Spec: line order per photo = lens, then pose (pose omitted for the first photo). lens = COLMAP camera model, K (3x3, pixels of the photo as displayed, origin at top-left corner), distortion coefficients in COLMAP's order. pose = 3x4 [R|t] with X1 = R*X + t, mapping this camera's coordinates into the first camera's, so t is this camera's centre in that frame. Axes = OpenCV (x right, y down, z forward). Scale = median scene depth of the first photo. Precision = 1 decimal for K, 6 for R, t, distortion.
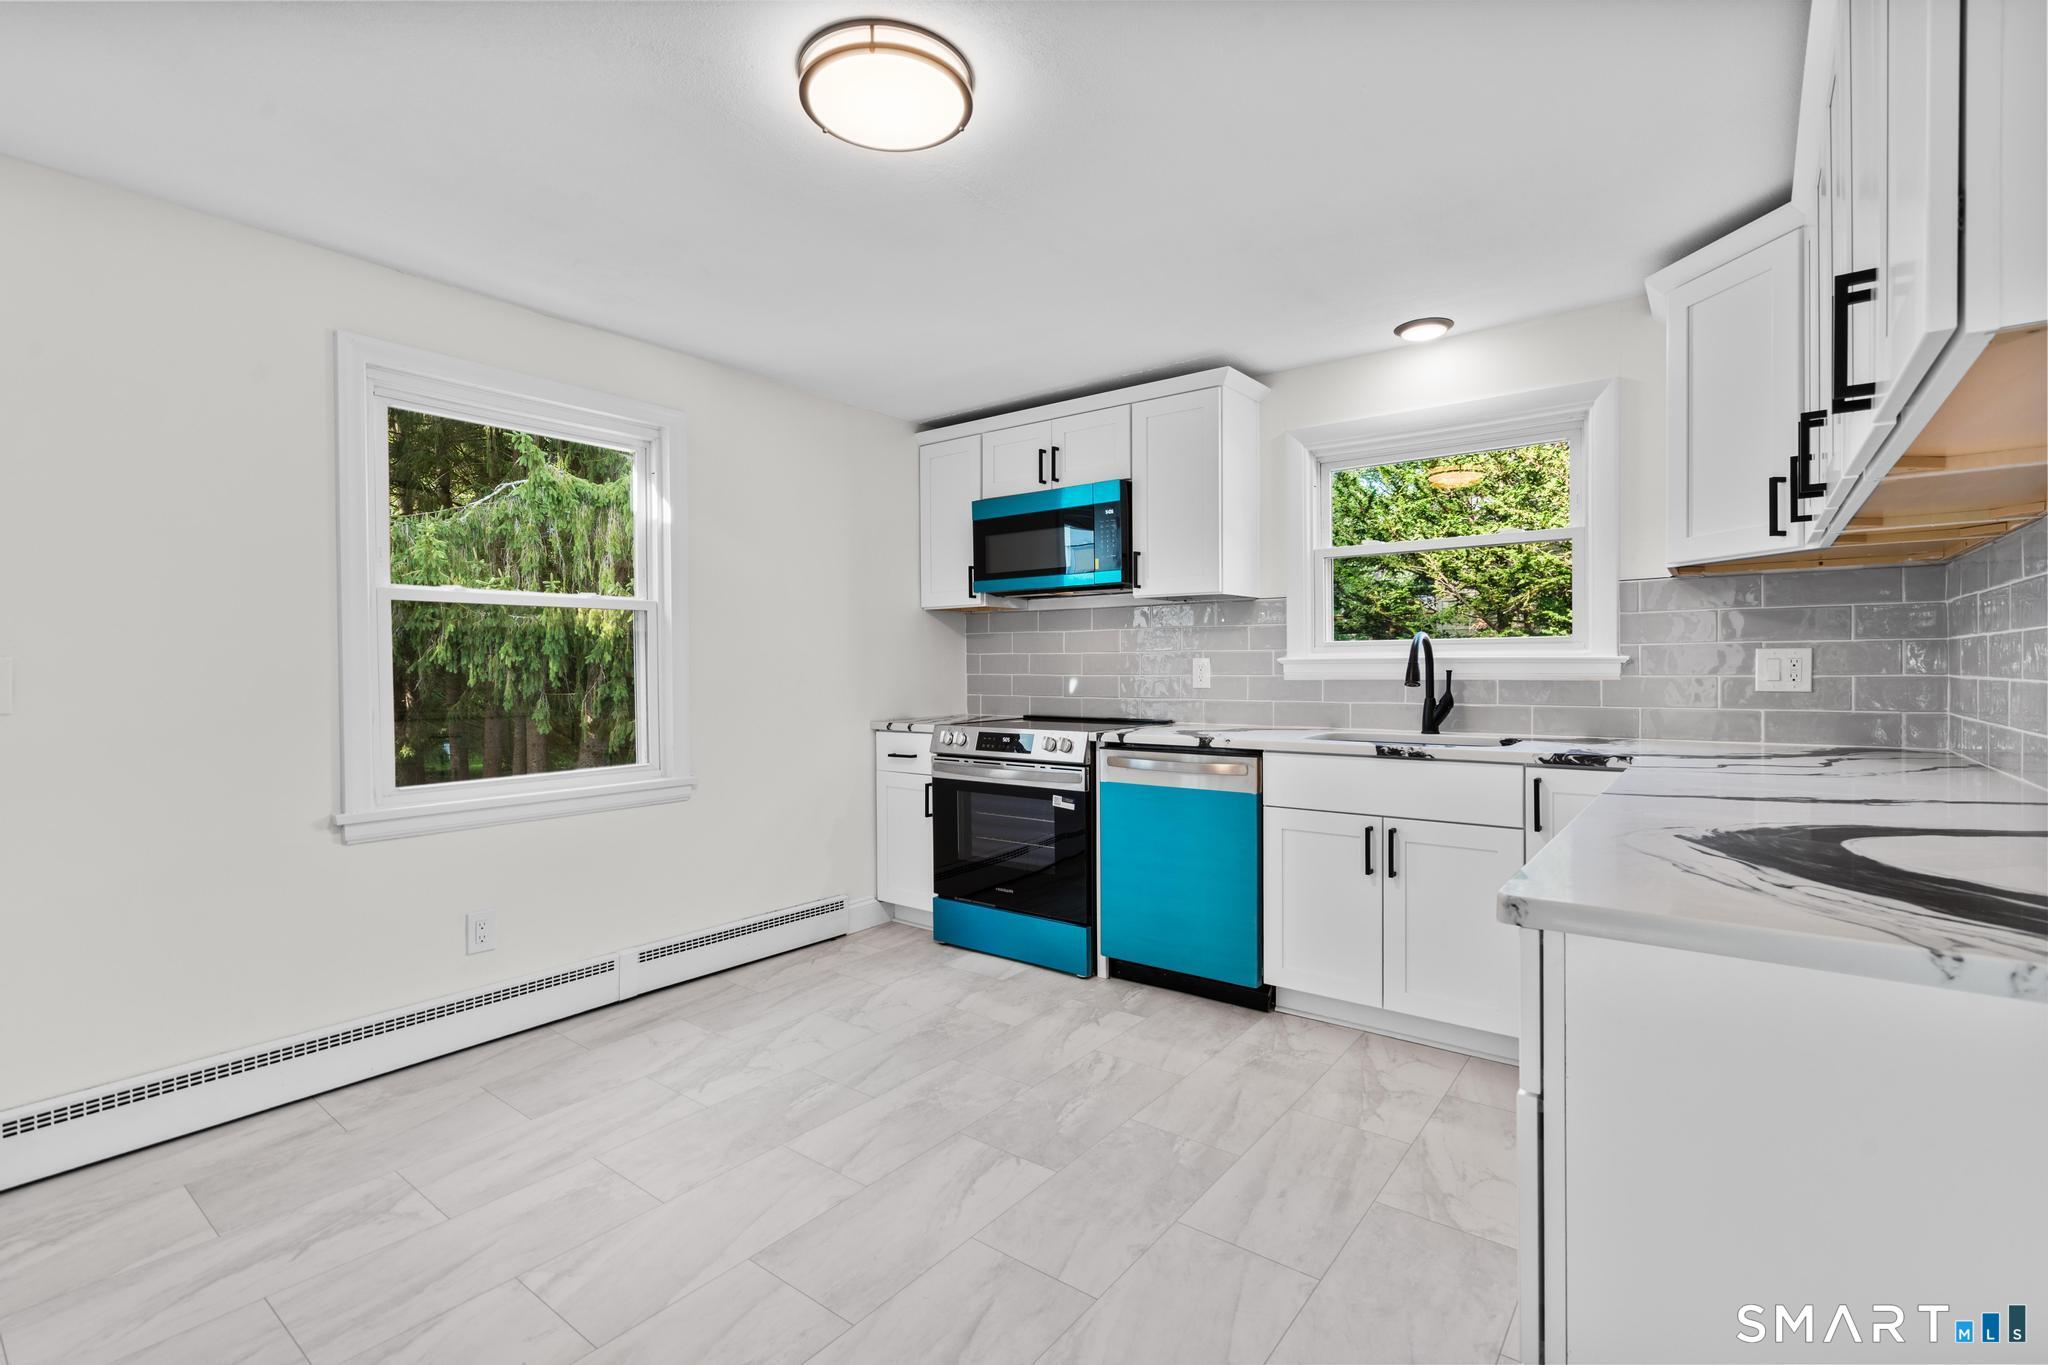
lens RADIAL K [[922.1, 0, 1035.1], [0, 922.1, 676.2], [0, 0, 1]] dist [-0.010676, 0.007104]
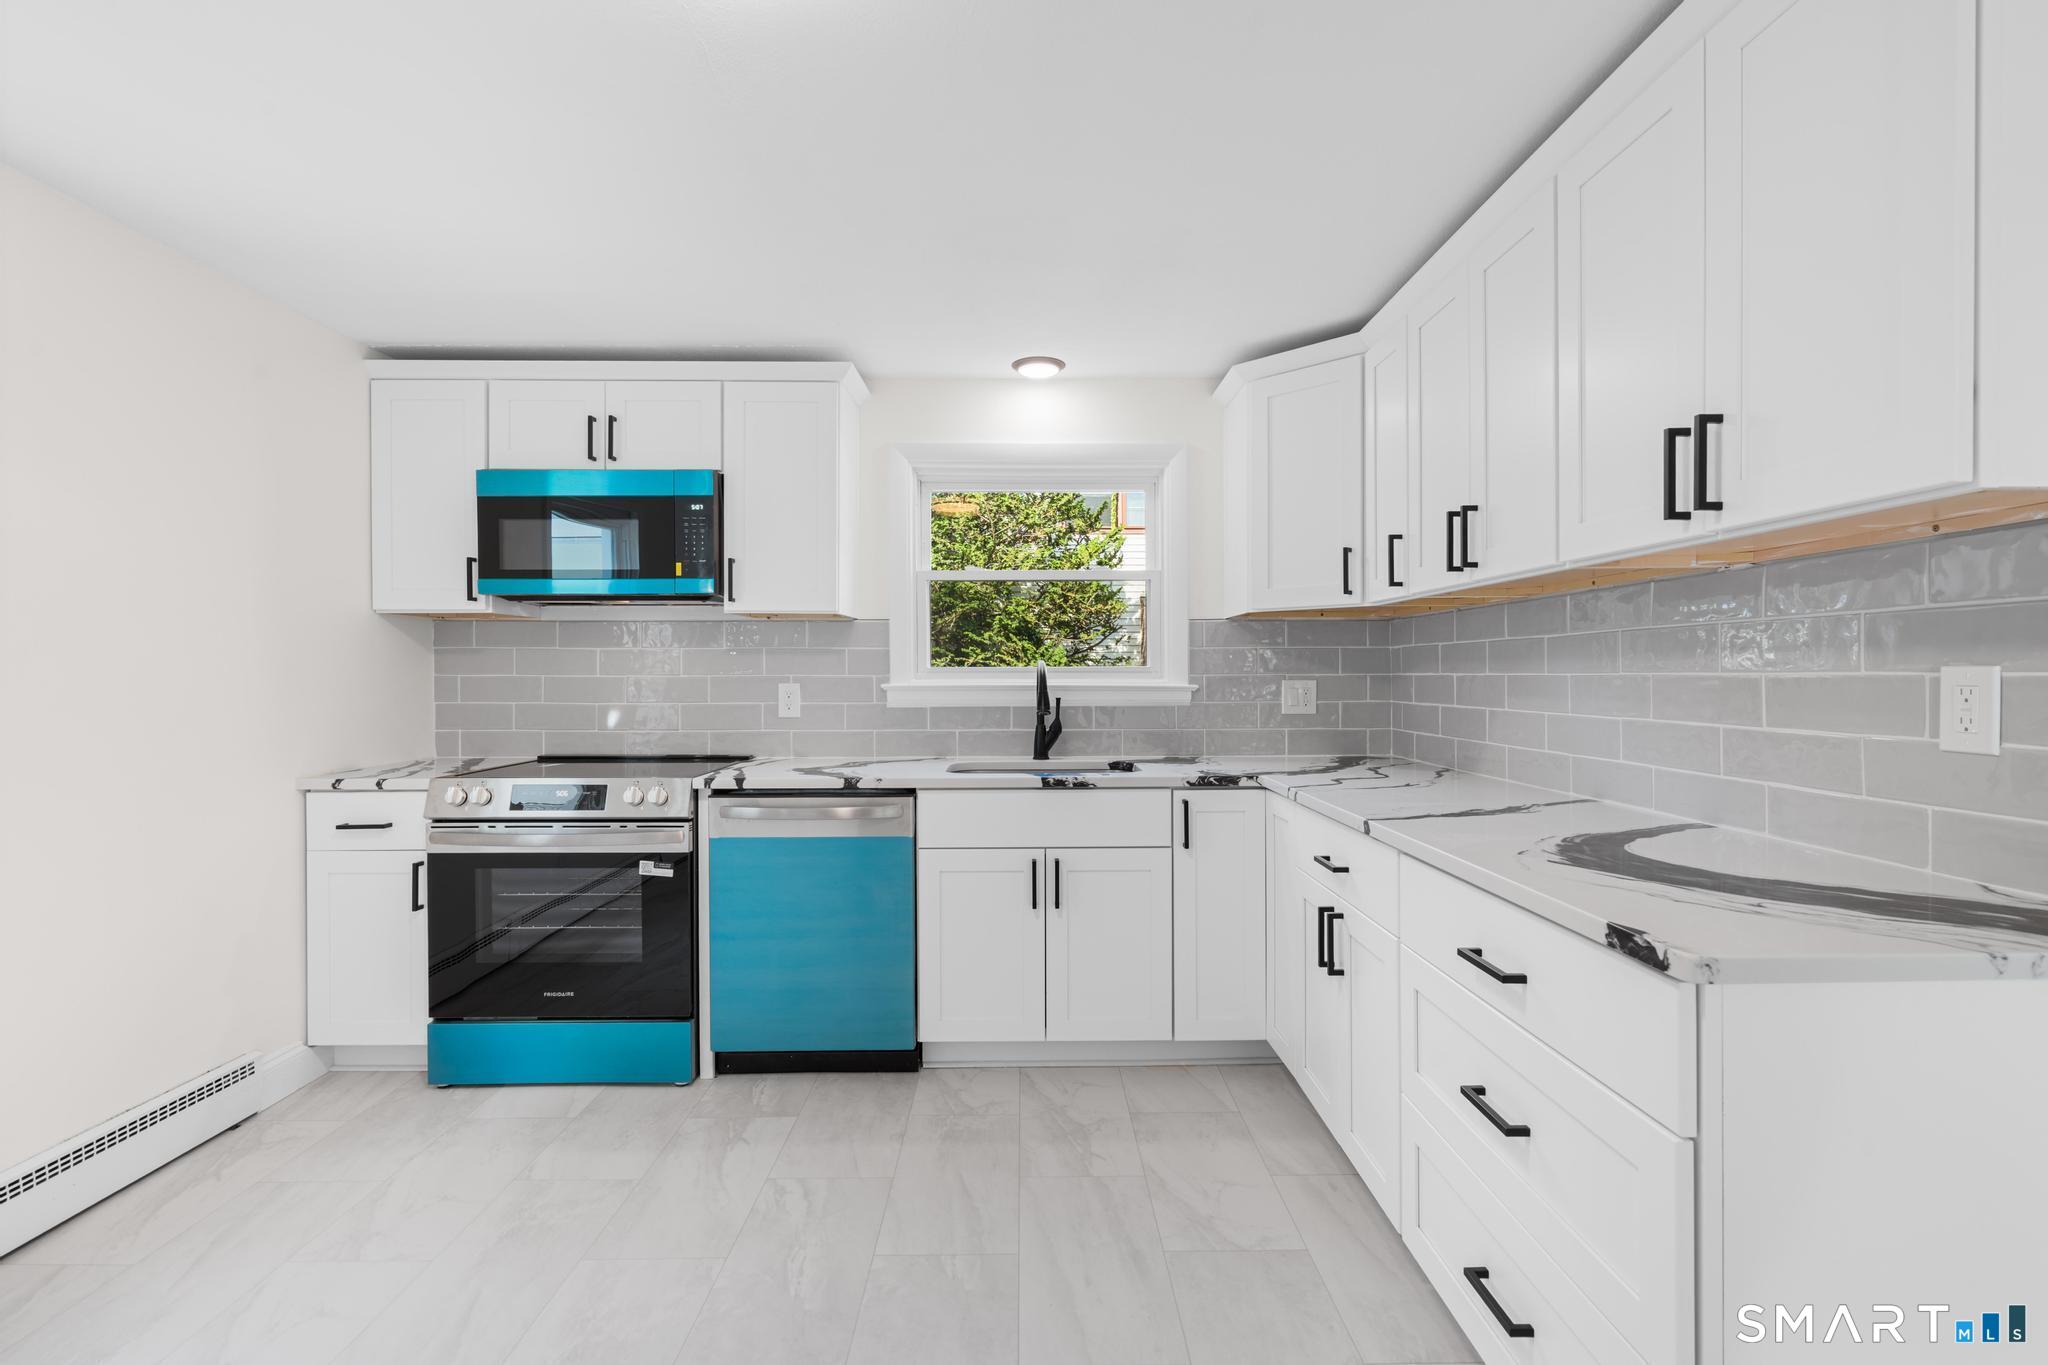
lens RADIAL K [[922.1, 0, 1035.1], [0, 922.1, 676.2], [0, 0, 1]] dist [-0.010676, 0.007104]
pose [[0.786812, 0.002408, 0.617188, -0.202894], [0.003616, 0.999957, -0.008511, -0.020633], [-0.617182, 0.008928, 0.786770, 0.179294]]
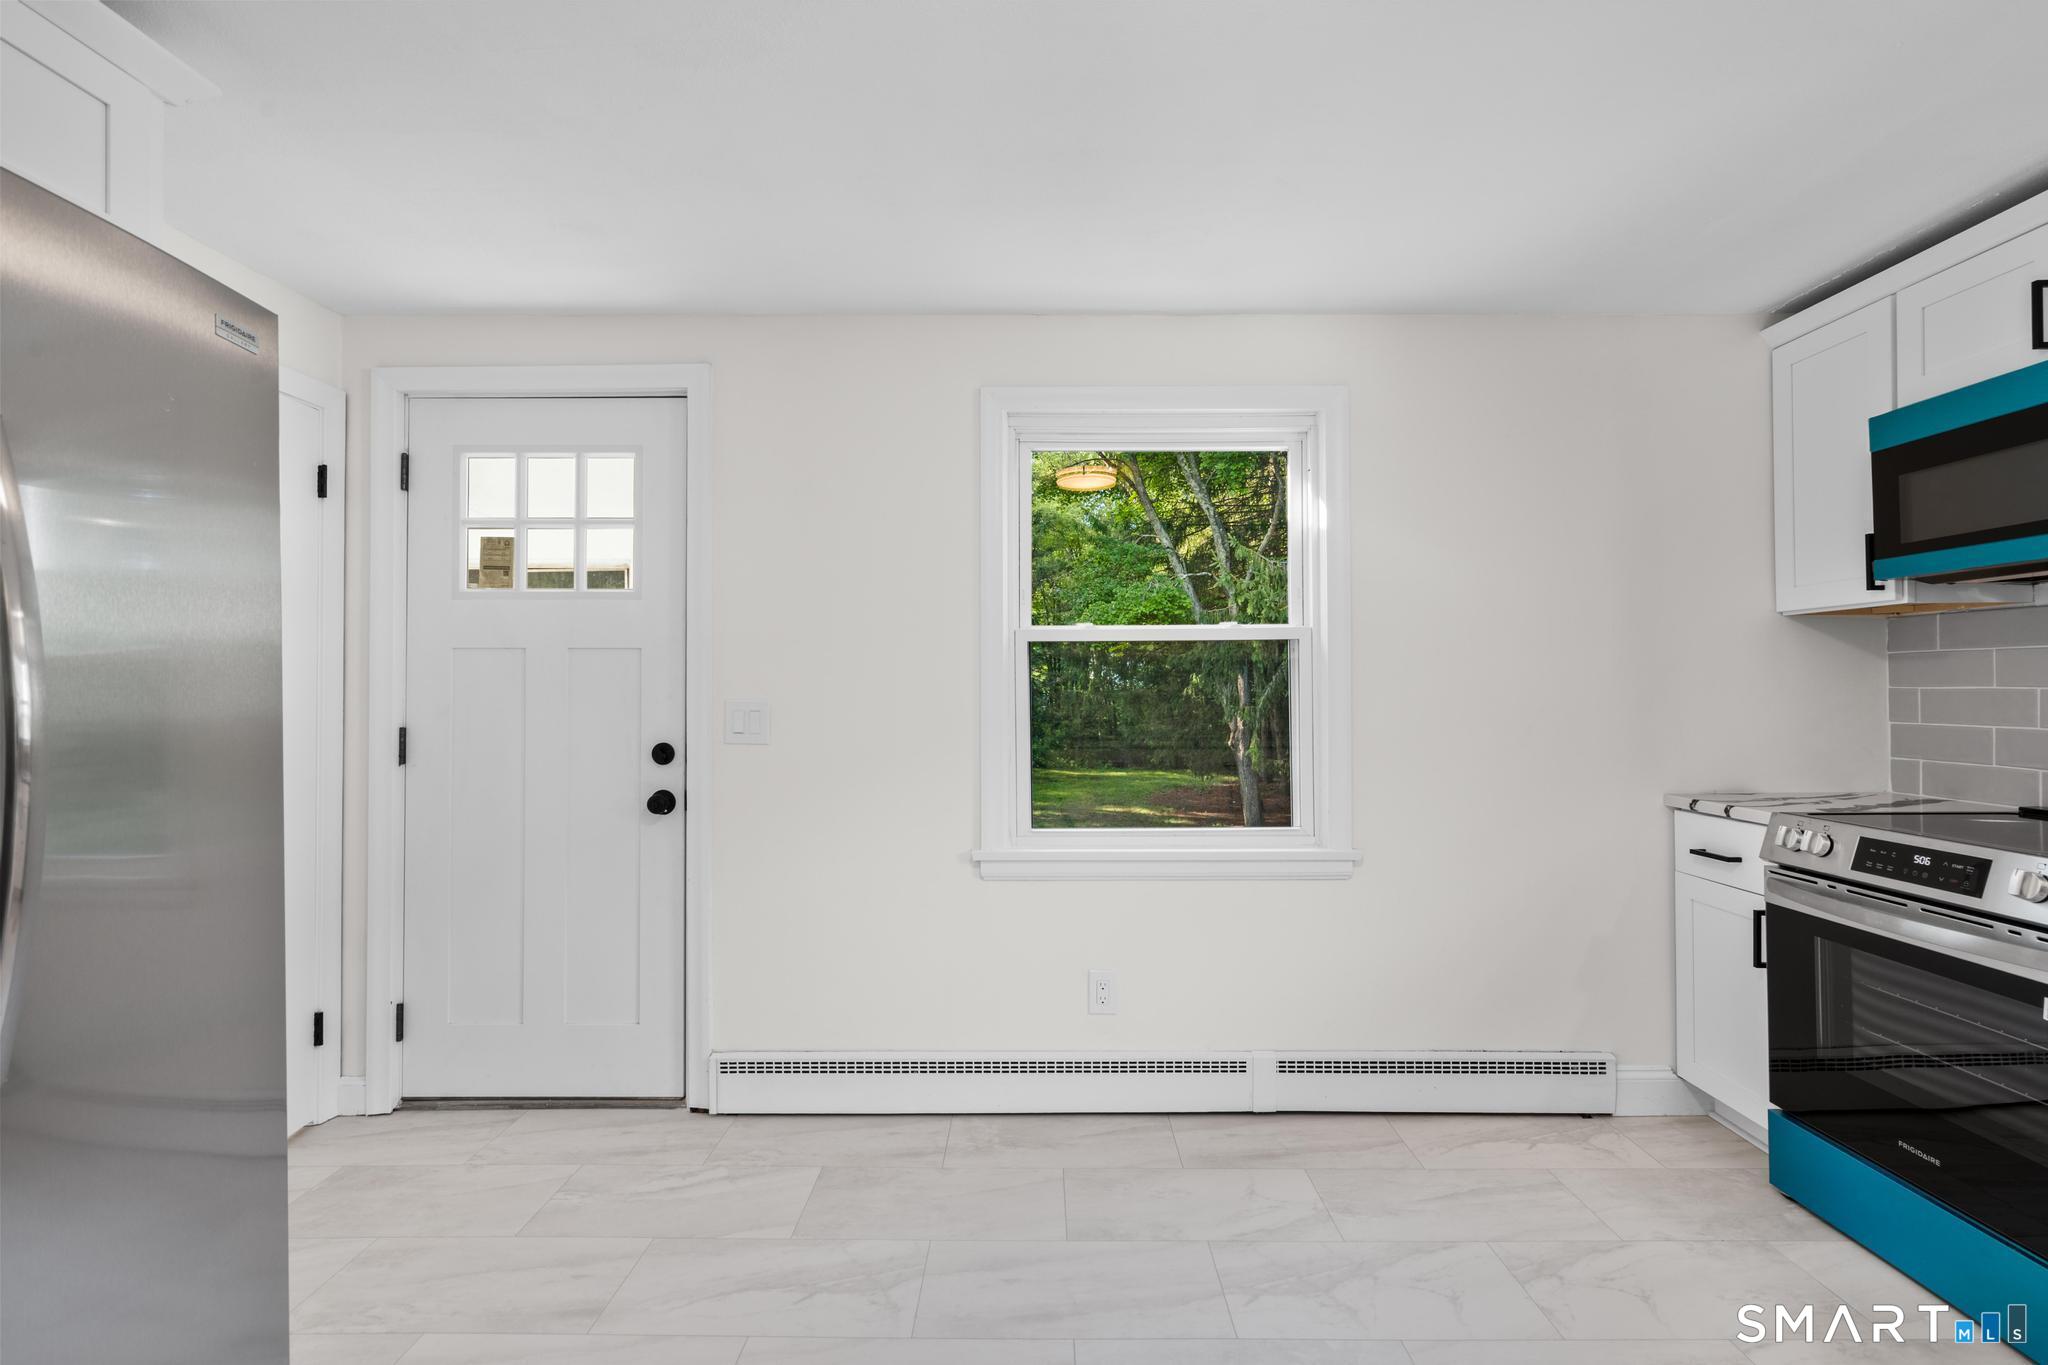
lens RADIAL K [[922.1, 0, 1035.1], [0, 922.1, 676.2], [0, 0, 1]] dist [-0.010676, 0.007104]
pose [[0.600407, -0.006794, -0.799666, 0.087320], [-0.010070, 0.999820, -0.016055, -0.022201], [0.799631, 0.017692, 0.600231, 0.311765]]
